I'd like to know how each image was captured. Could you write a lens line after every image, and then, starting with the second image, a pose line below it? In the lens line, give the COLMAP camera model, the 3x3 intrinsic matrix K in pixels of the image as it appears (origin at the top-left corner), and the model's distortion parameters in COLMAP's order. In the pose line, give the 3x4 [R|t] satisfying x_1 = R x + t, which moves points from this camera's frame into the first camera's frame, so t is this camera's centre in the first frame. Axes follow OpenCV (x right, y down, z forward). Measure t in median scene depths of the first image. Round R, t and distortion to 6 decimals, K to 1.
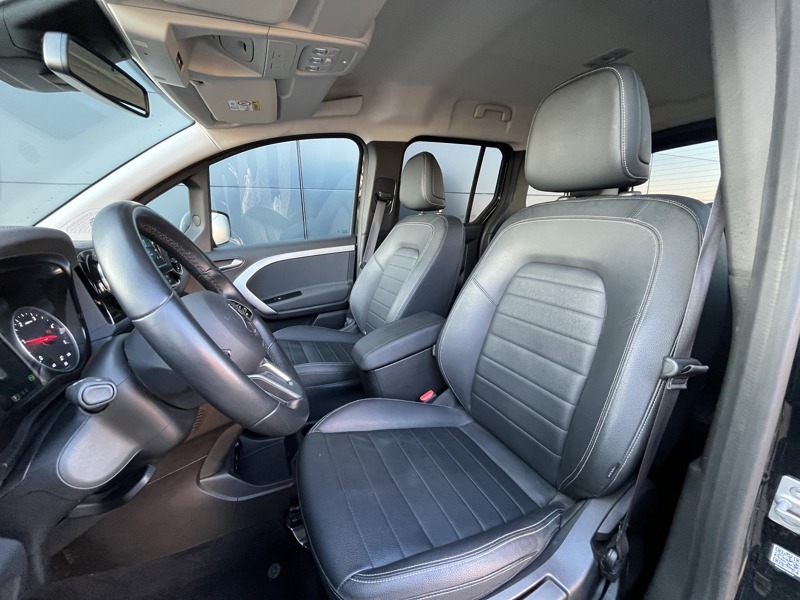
lens RADIAL K [[322.2, 0, 400.5], [0, 322.2, 296.7], [0, 0, 1]] dist [-0.000374, -0.000112]
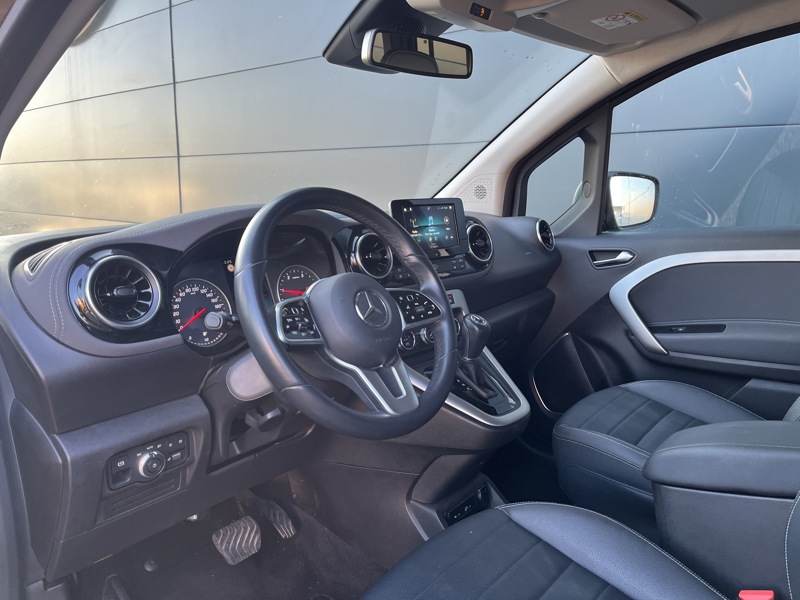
lens RADIAL K [[601.5, 0, 399.2], [0, 601.5, 299.3], [0, 0, 1]] dist [0.057809, -0.079466]
pose [[0.441747, 0.178690, -0.879164, 0.382573], [-0.208609, 0.973562, 0.093058, -0.048453], [0.872549, 0.142294, 0.467344, 0.088142]]
